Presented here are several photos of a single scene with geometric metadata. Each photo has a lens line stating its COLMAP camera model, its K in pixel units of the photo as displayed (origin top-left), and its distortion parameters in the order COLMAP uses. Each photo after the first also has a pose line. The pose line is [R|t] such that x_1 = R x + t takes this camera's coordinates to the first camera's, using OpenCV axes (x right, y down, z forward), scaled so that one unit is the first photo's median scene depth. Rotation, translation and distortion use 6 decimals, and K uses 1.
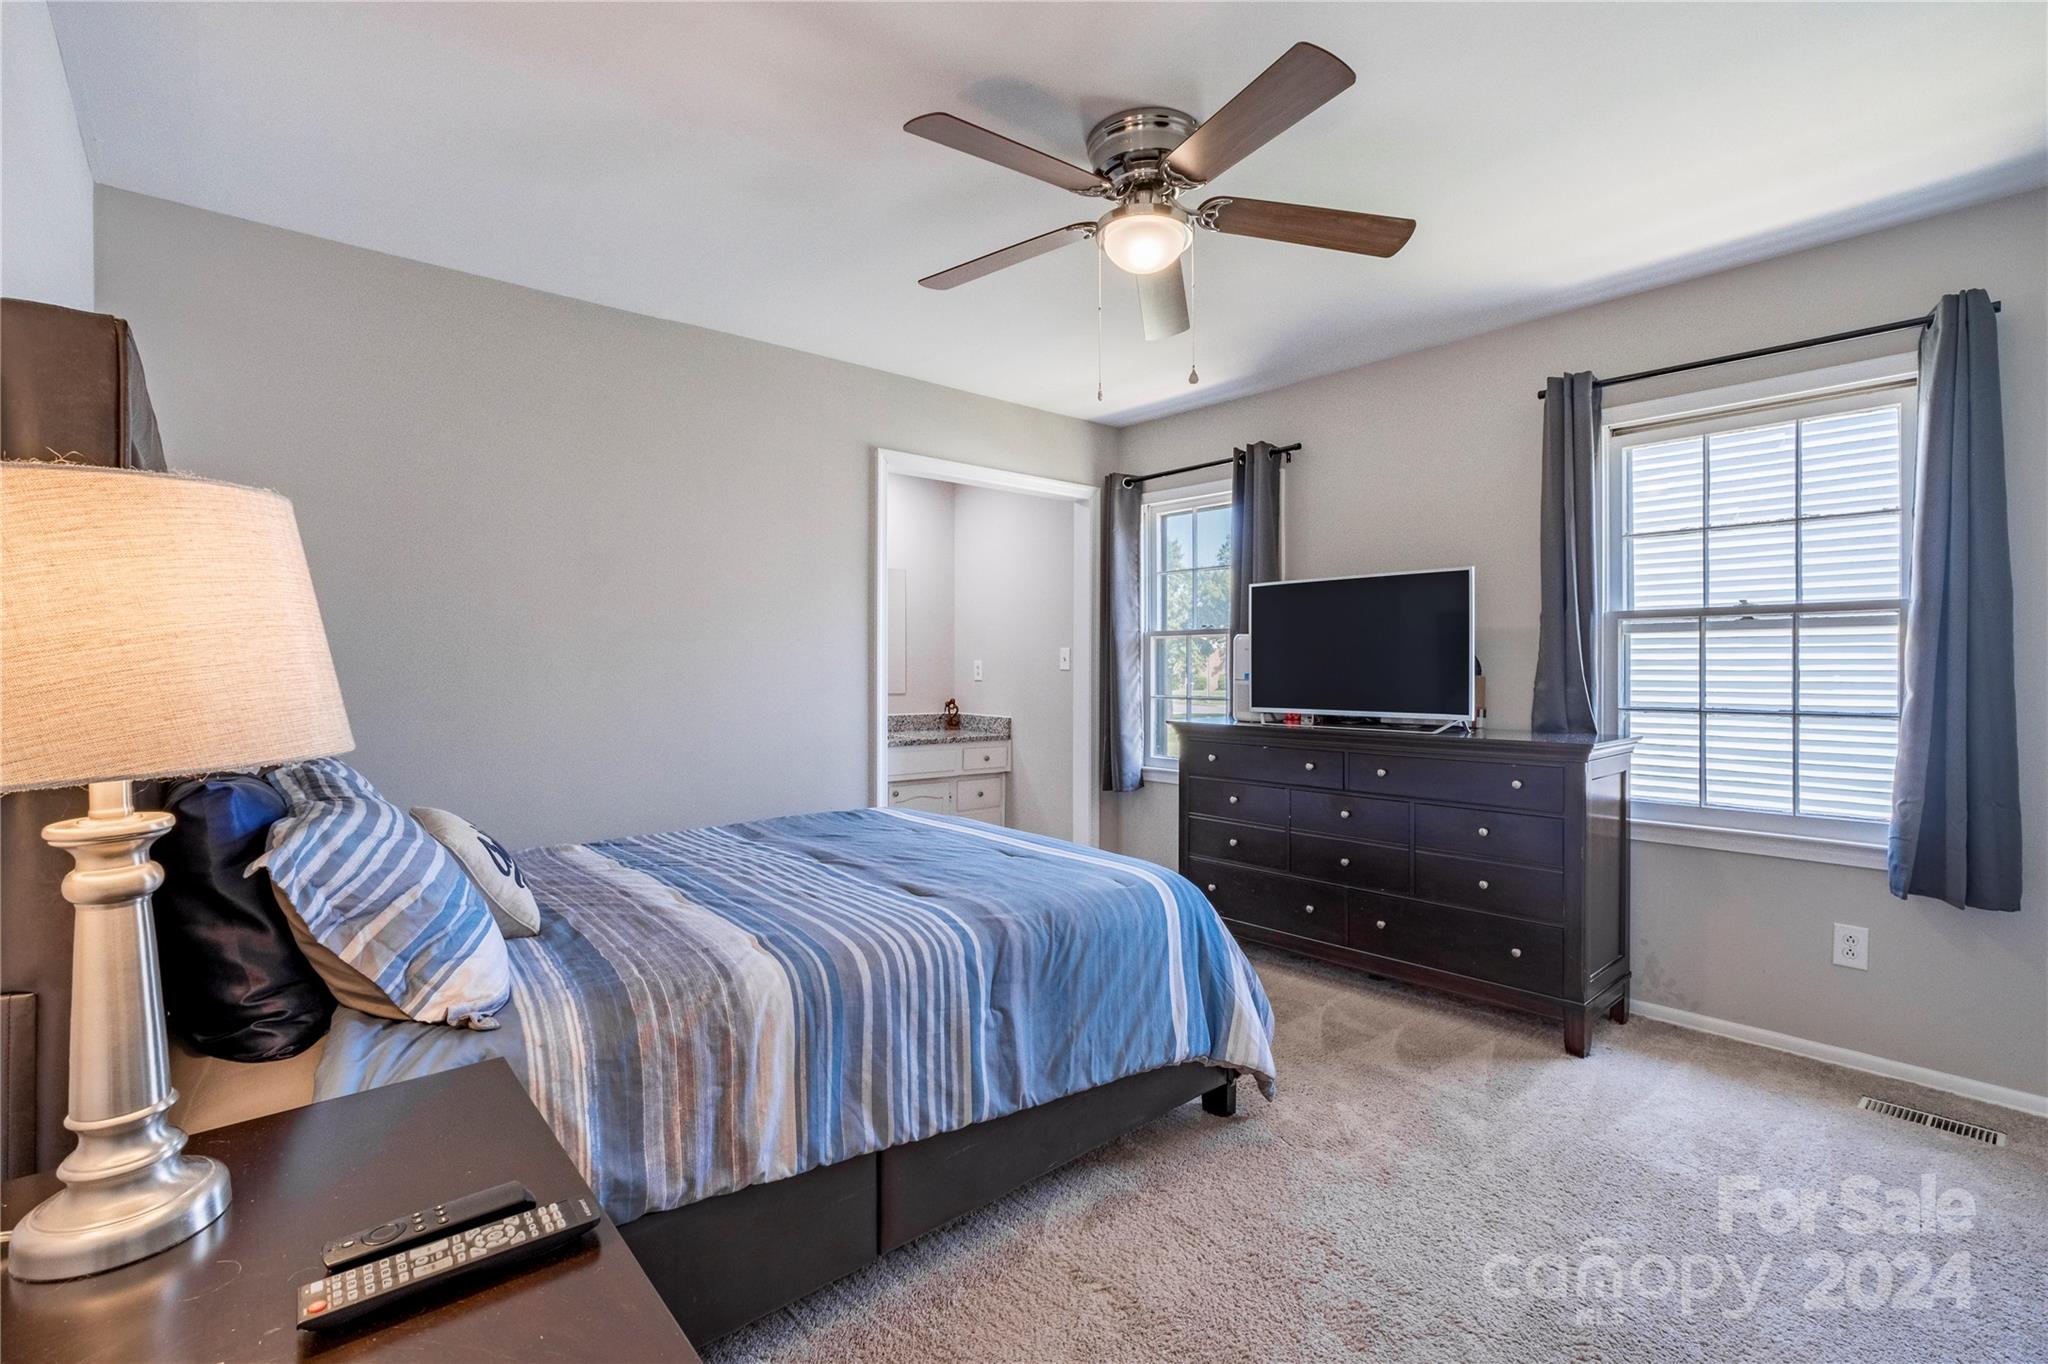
lens RADIAL K [[921.4, 0, 1024.0], [0, 921.4, 682.0], [0, 0, 1]] dist [-0.019960, -0.000175]
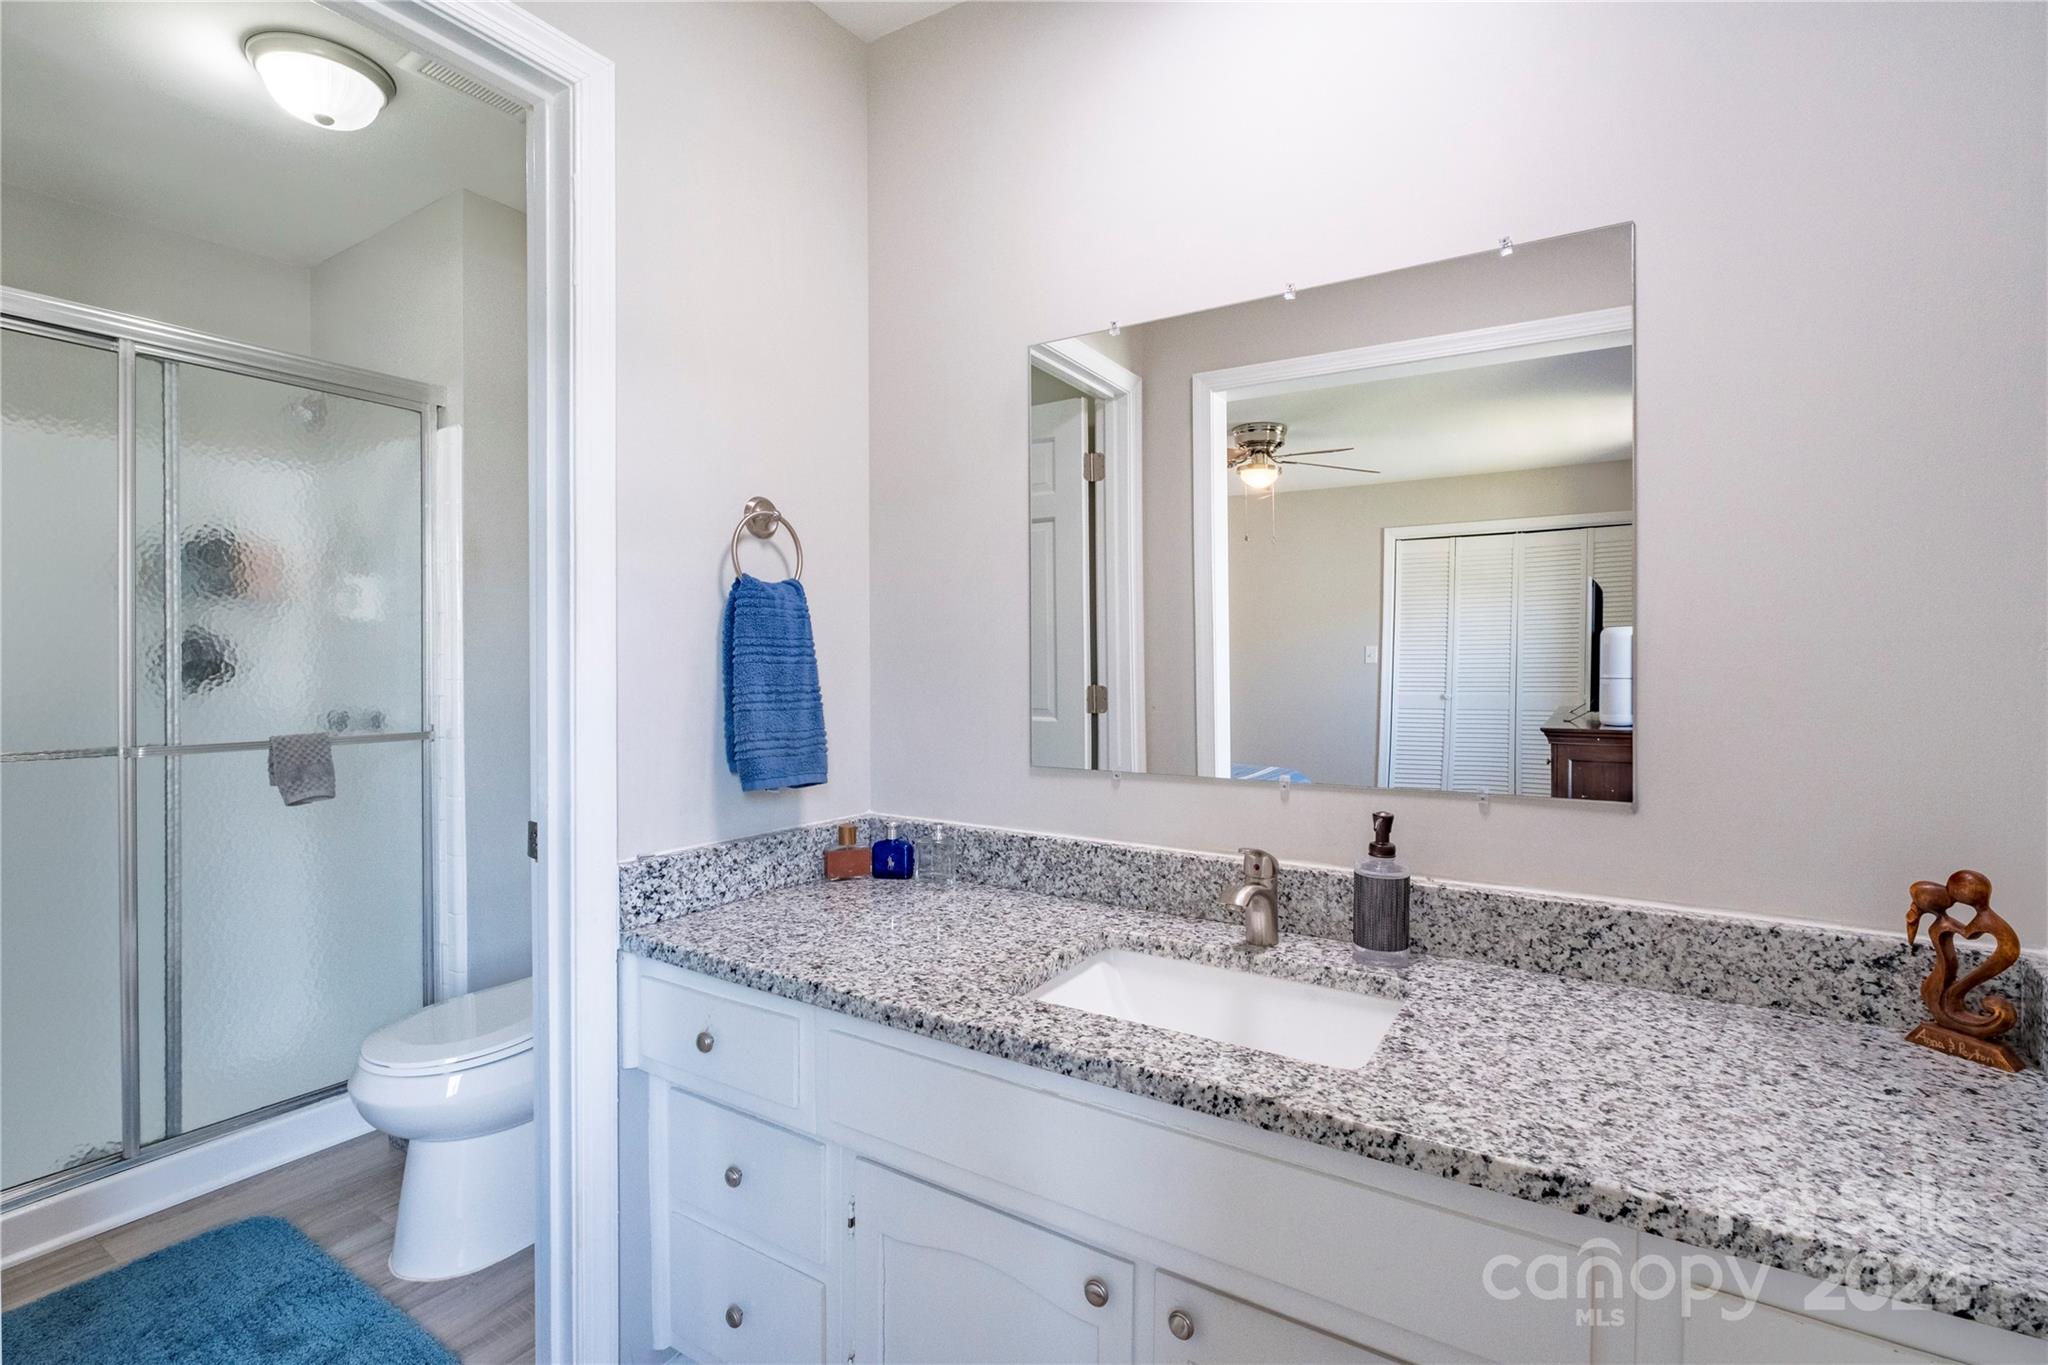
lens RADIAL K [[921.4, 0, 1024.0], [0, 921.4, 682.5], [0, 0, 1]] dist [-0.019960, -0.000175]
pose [[0.285081, 0.024380, -0.958193, 0.081967], [-0.013624, 0.999679, 0.021382, -0.049924], [0.958407, 0.006958, 0.285321, 2.370971]]
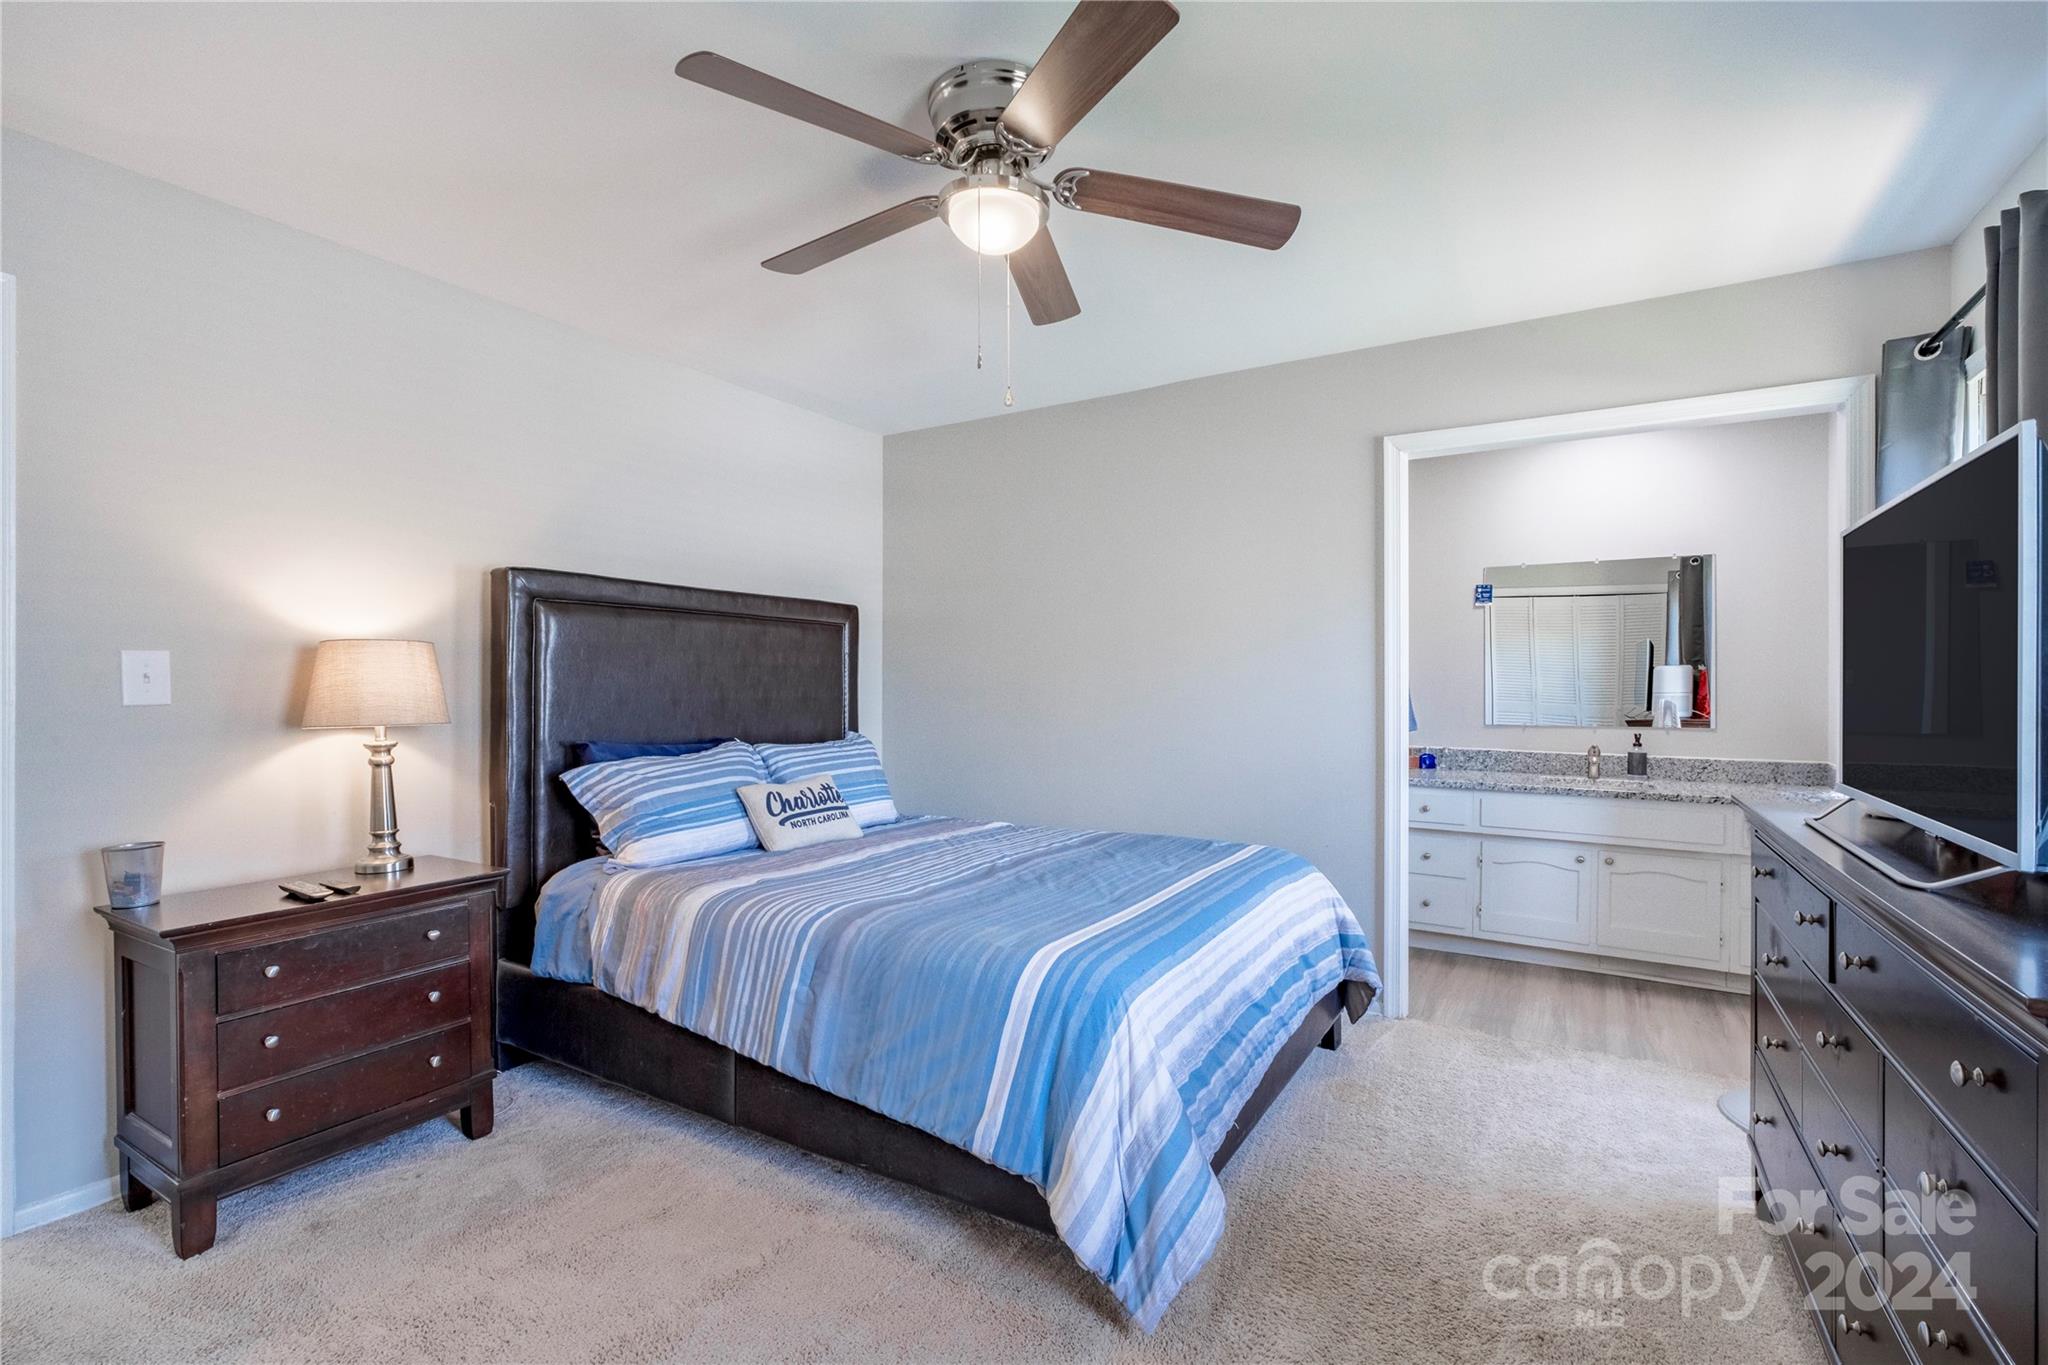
lens RADIAL K [[921.4, 0, 1024.0], [0, 921.4, 682.5], [0, 0, 1]] dist [-0.019960, -0.000175]
pose [[0.307647, 0.002063, -0.951498, 1.083901], [-0.015082, 0.999883, -0.002708, -0.035179], [0.951381, 0.015184, 0.307642, 0.824832]]
